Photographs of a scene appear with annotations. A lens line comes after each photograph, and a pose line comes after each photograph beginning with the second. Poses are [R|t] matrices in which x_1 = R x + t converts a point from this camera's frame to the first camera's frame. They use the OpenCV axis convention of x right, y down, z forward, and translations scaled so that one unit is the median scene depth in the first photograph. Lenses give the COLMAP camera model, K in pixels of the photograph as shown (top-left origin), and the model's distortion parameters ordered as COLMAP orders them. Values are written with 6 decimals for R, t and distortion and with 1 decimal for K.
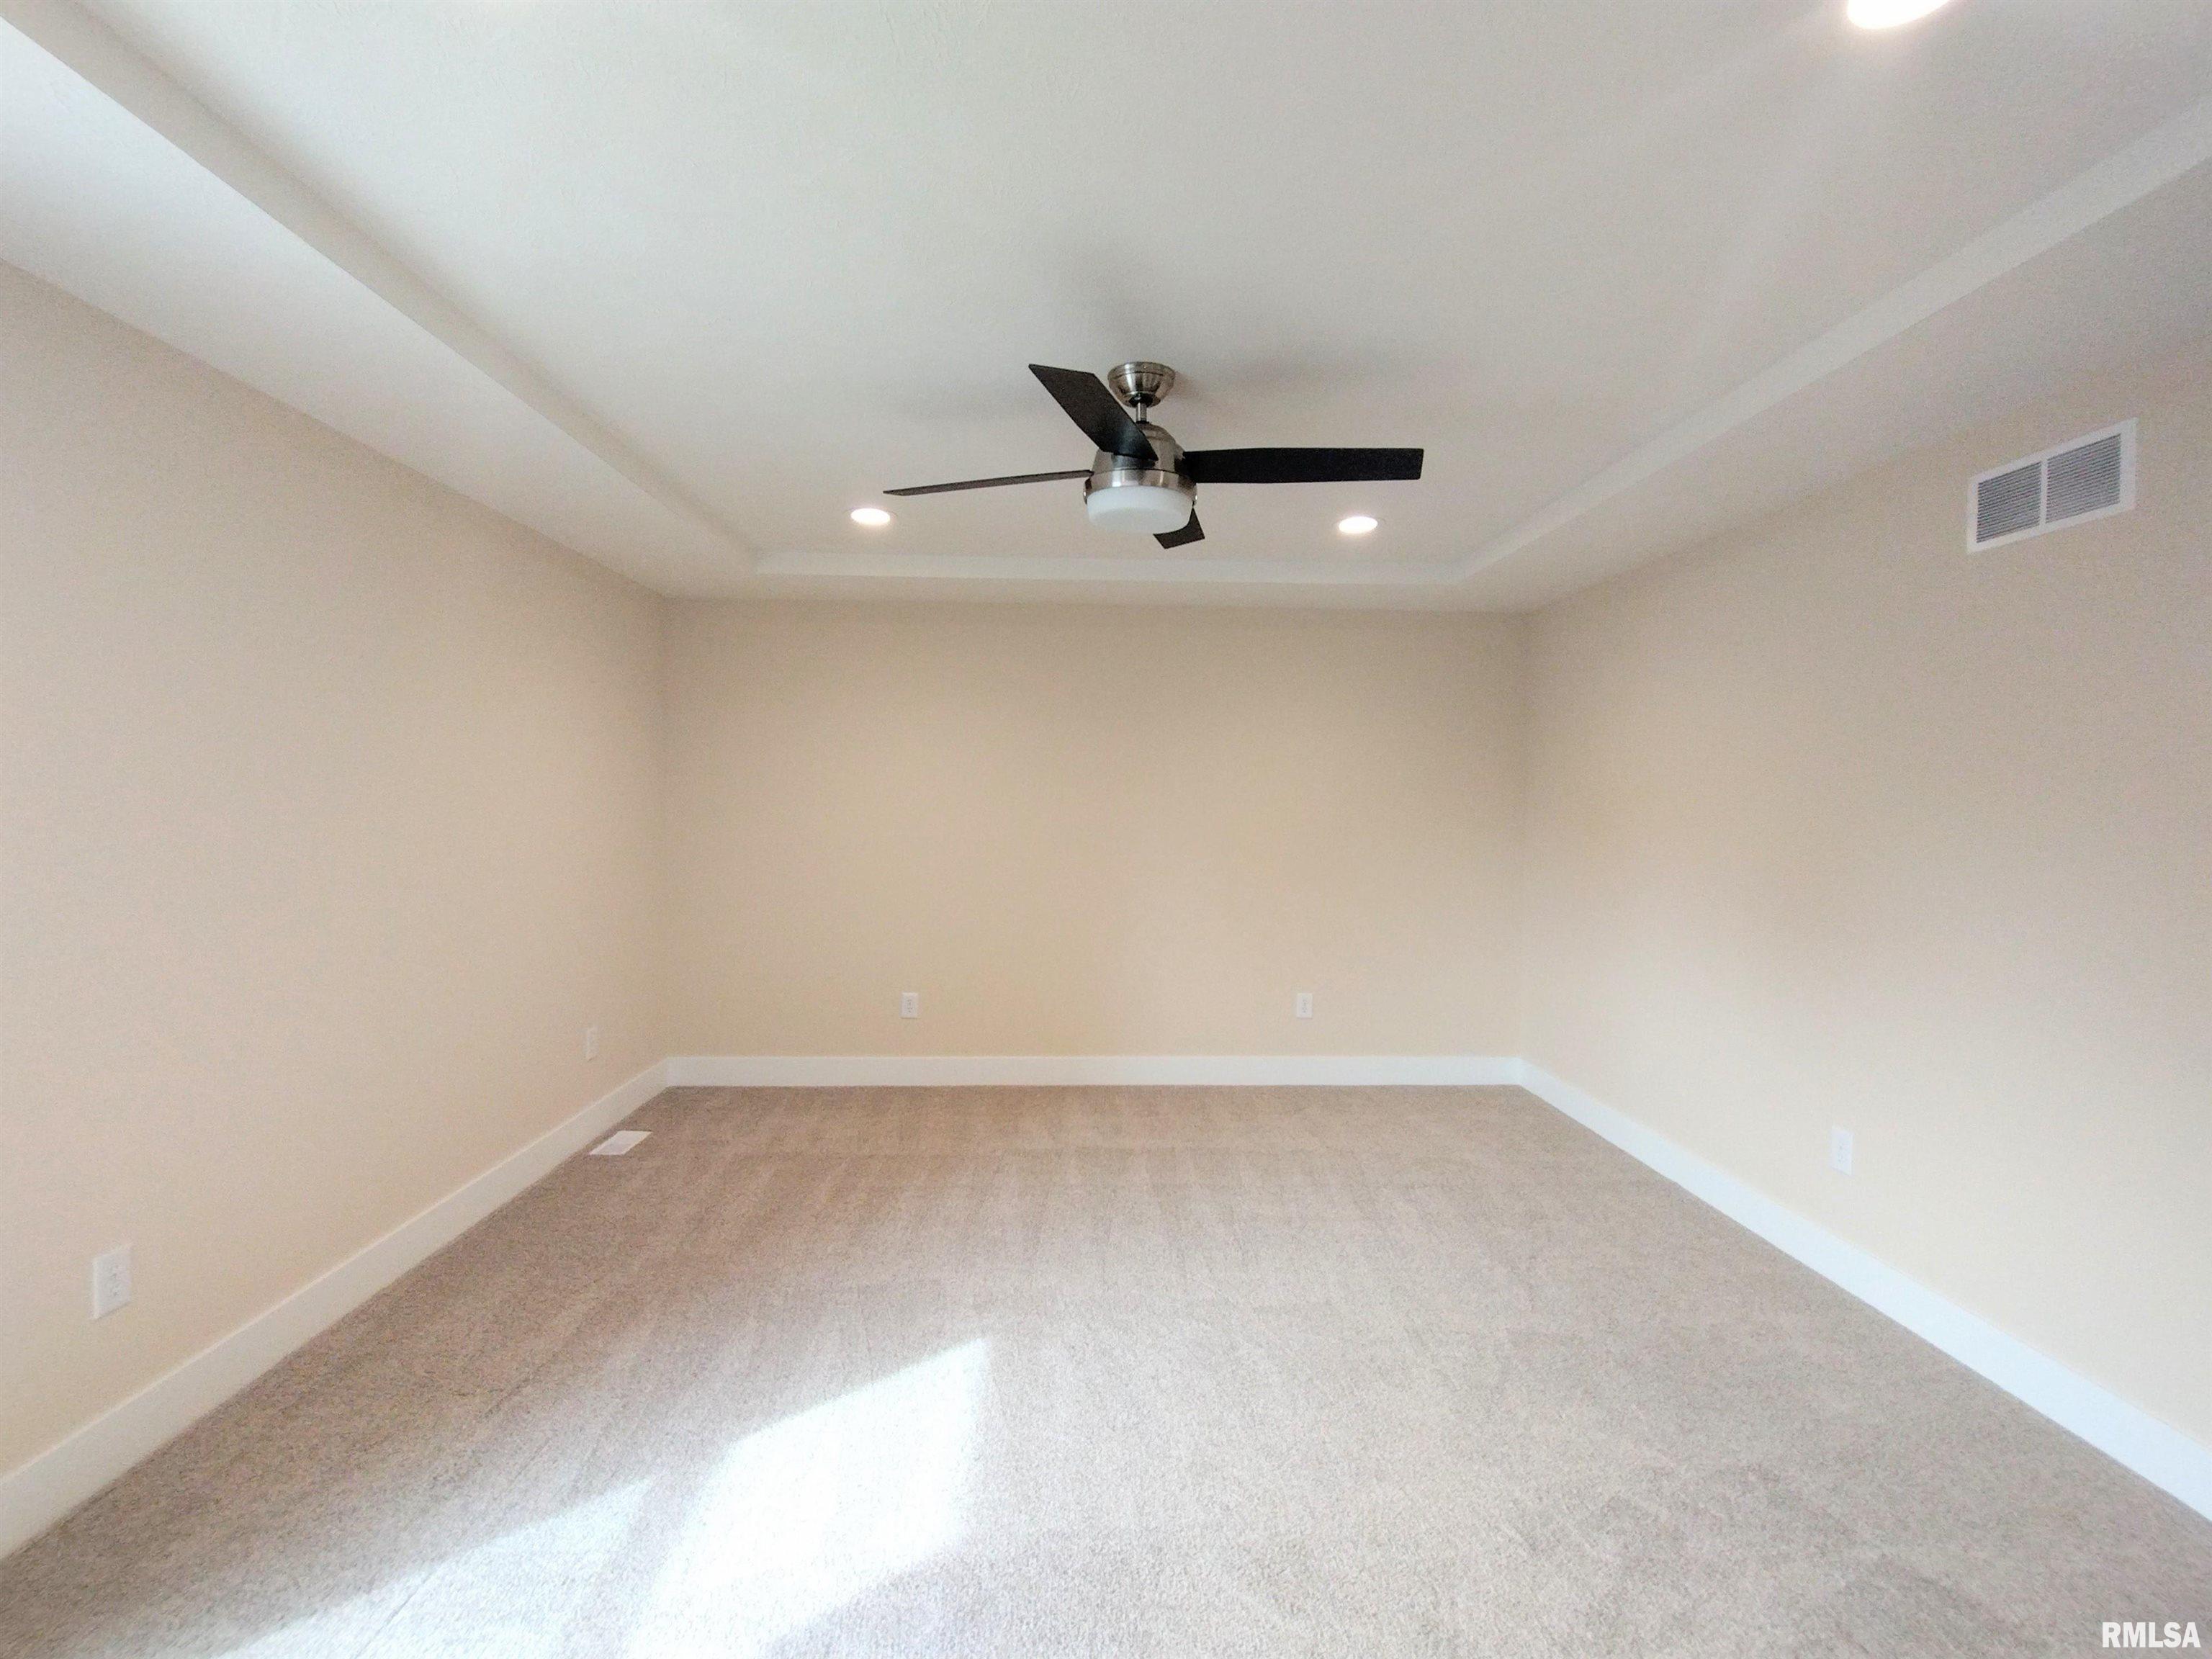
lens RADIAL K [[1010.7, 0, 1103.7], [0, 1010.7, 819.5], [0, 0, 1]] dist [-0.005063, 0.000744]
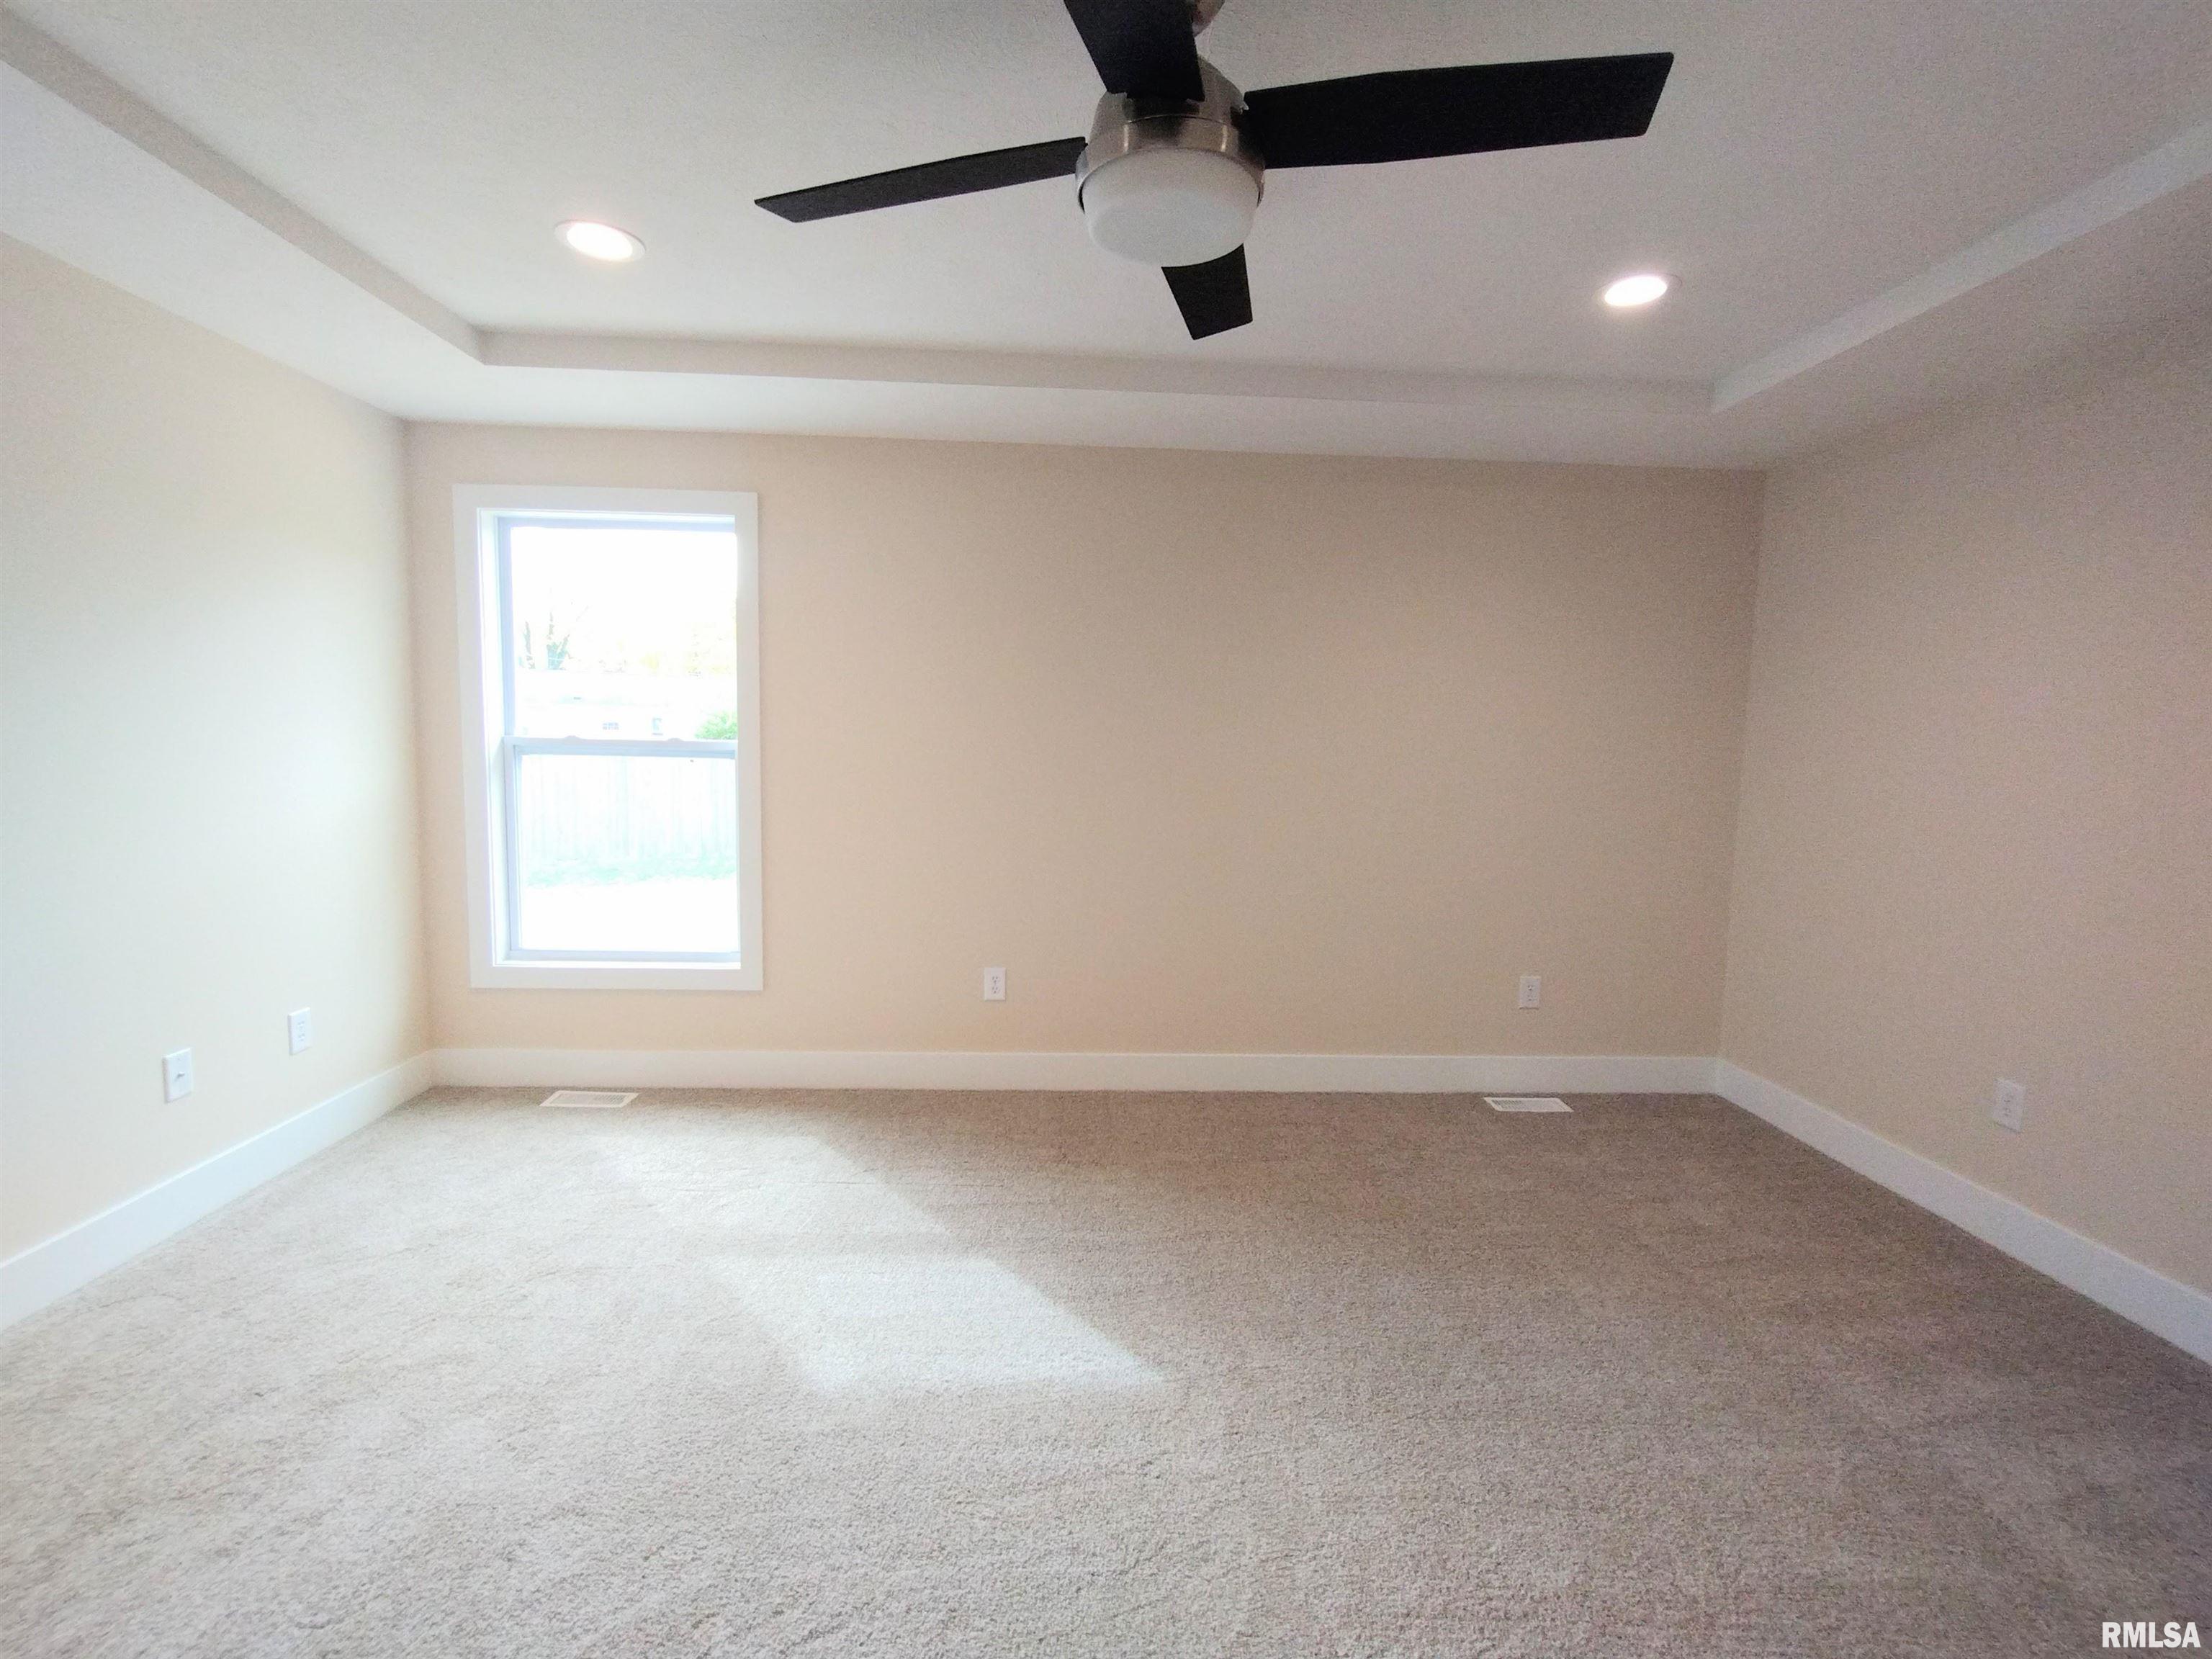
lens RADIAL K [[1010.7, 0, 1103.7], [0, 1010.7, 819.5], [0, 0, 1]] dist [-0.005063, 0.000744]
pose [[-0.021075, 0.084471, -0.996203, 0.512458], [-0.017558, 0.996239, 0.084846, -0.016556], [0.999624, 0.019279, -0.019512, 0.719671]]
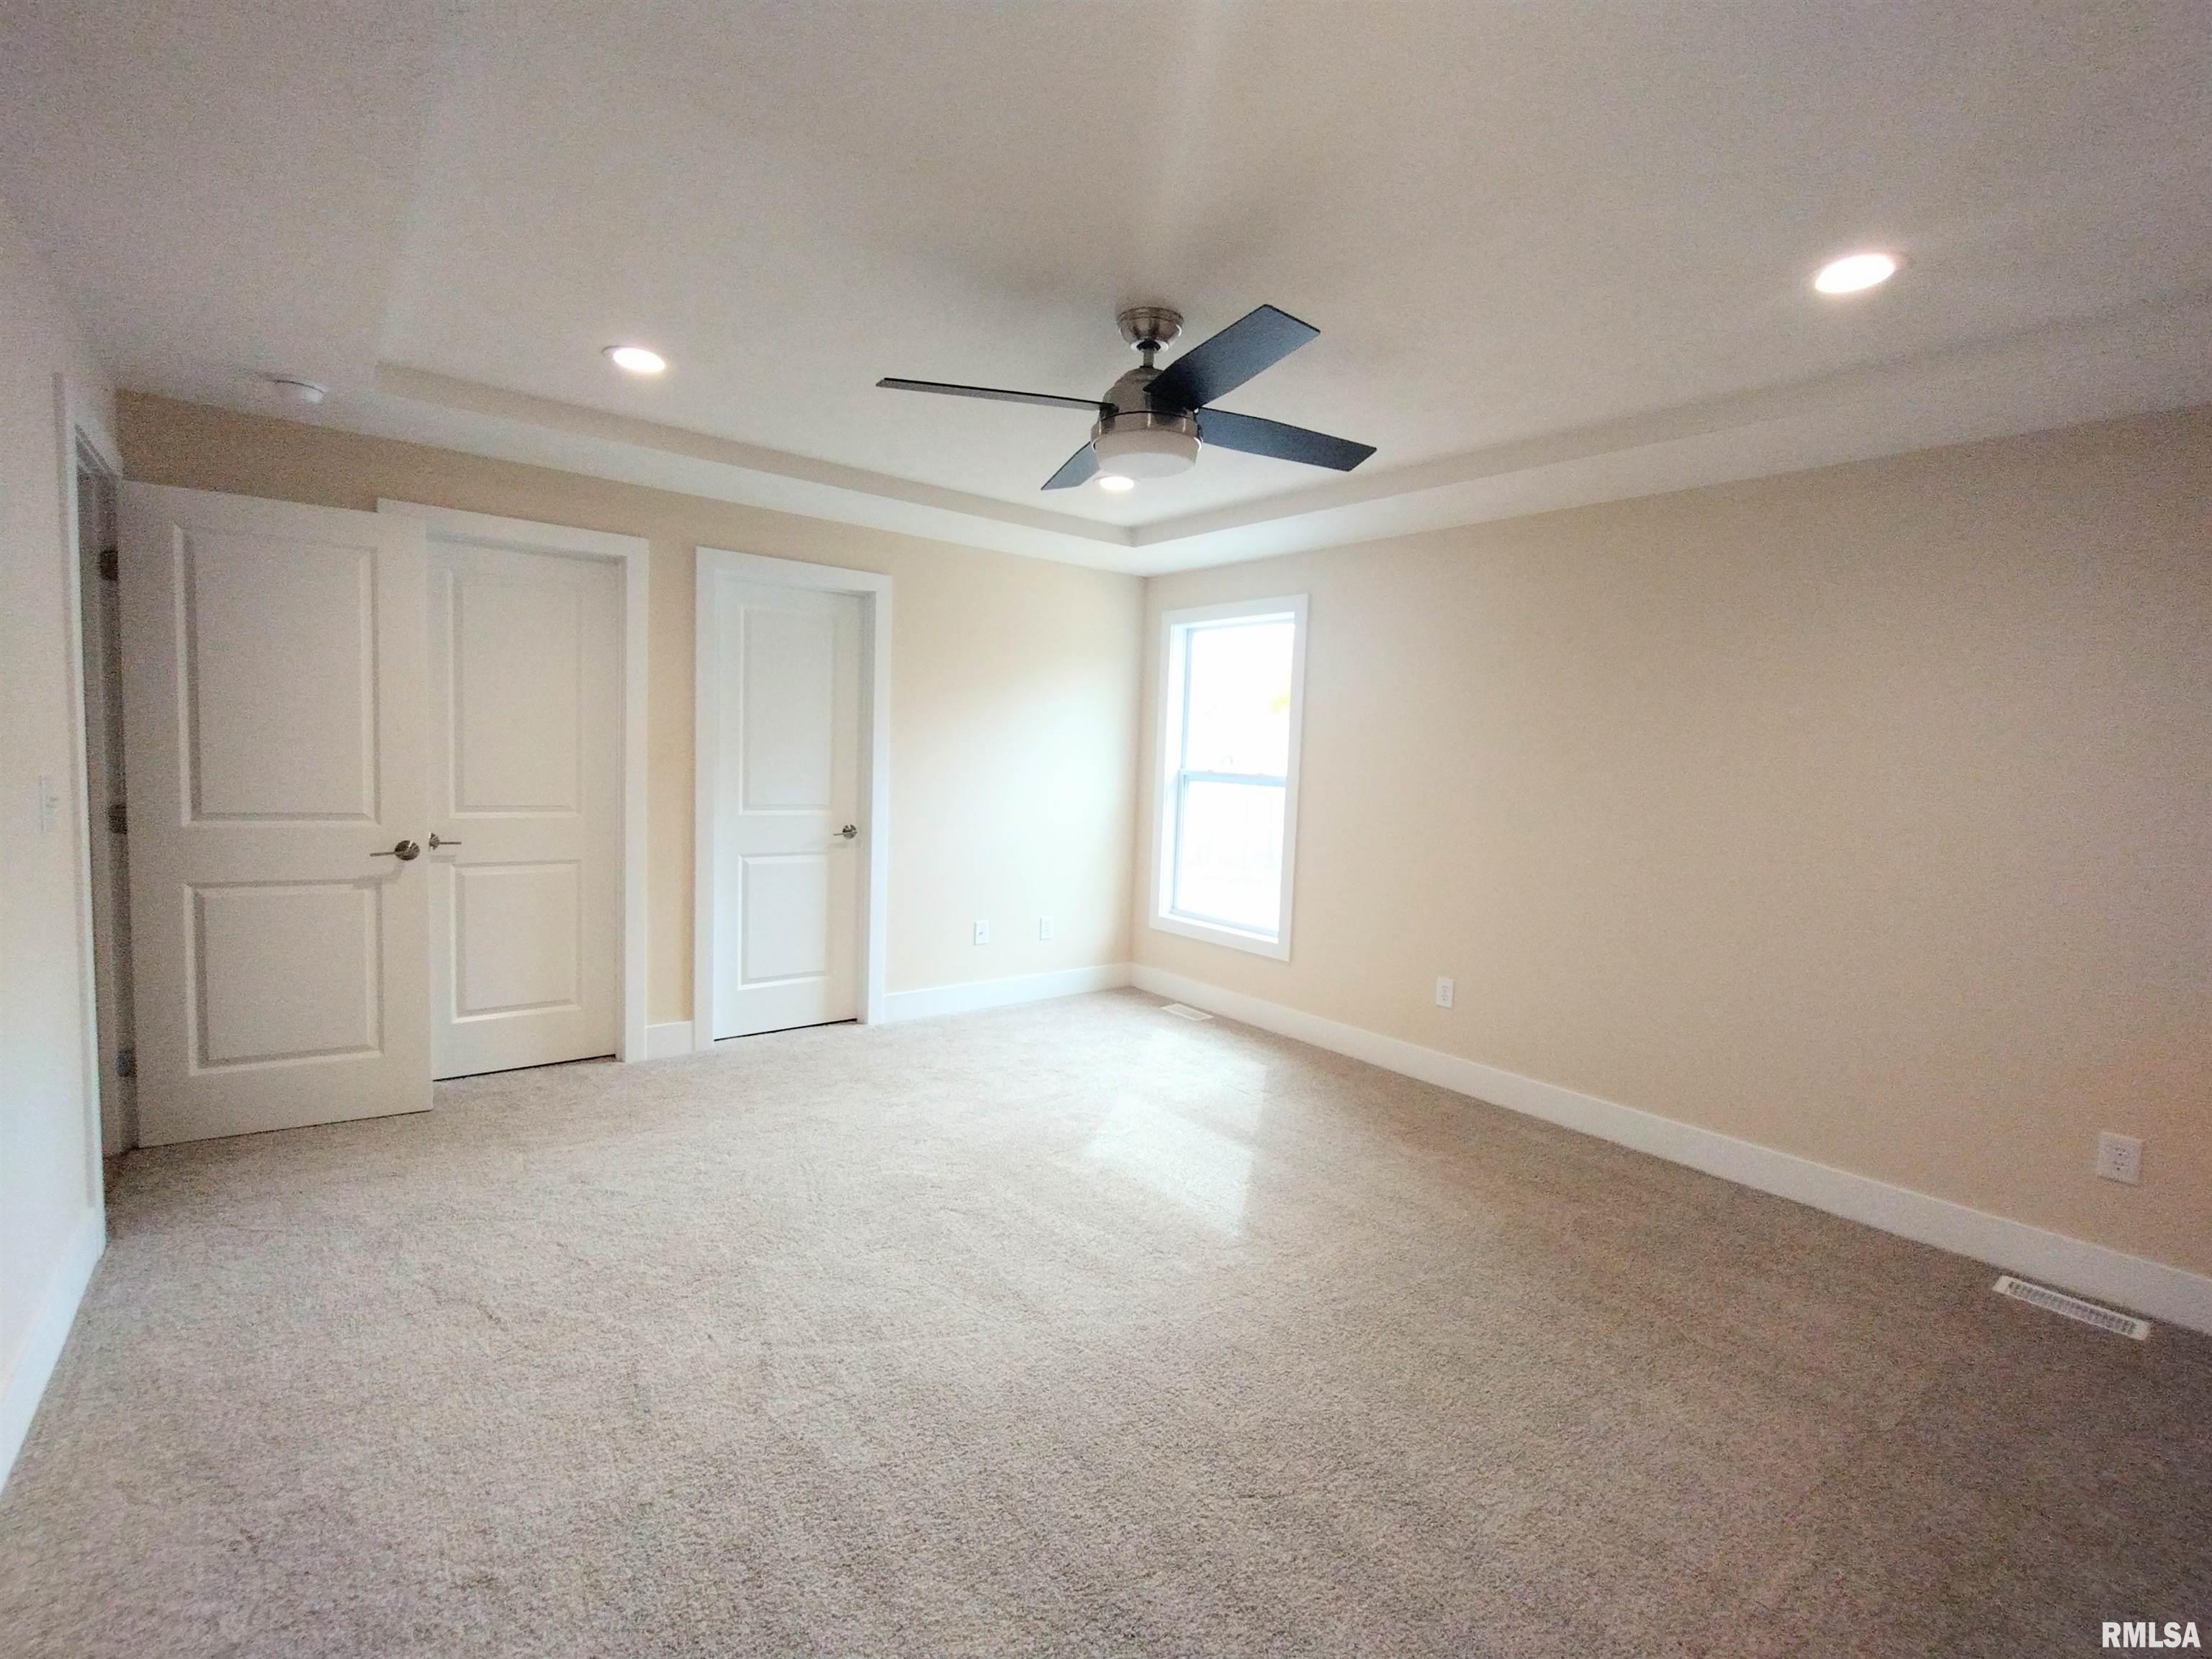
lens RADIAL K [[1010.2, 0, 1106.0], [0, 1010.2, 829.5], [0, 0, 1]] dist [-0.000126, 0.000265]
pose [[-0.822244, 0.009006, -0.569064, 0.494607], [-0.039395, 0.996576, 0.072693, -0.020083], [0.567771, 0.082190, -0.819074, 1.370501]]
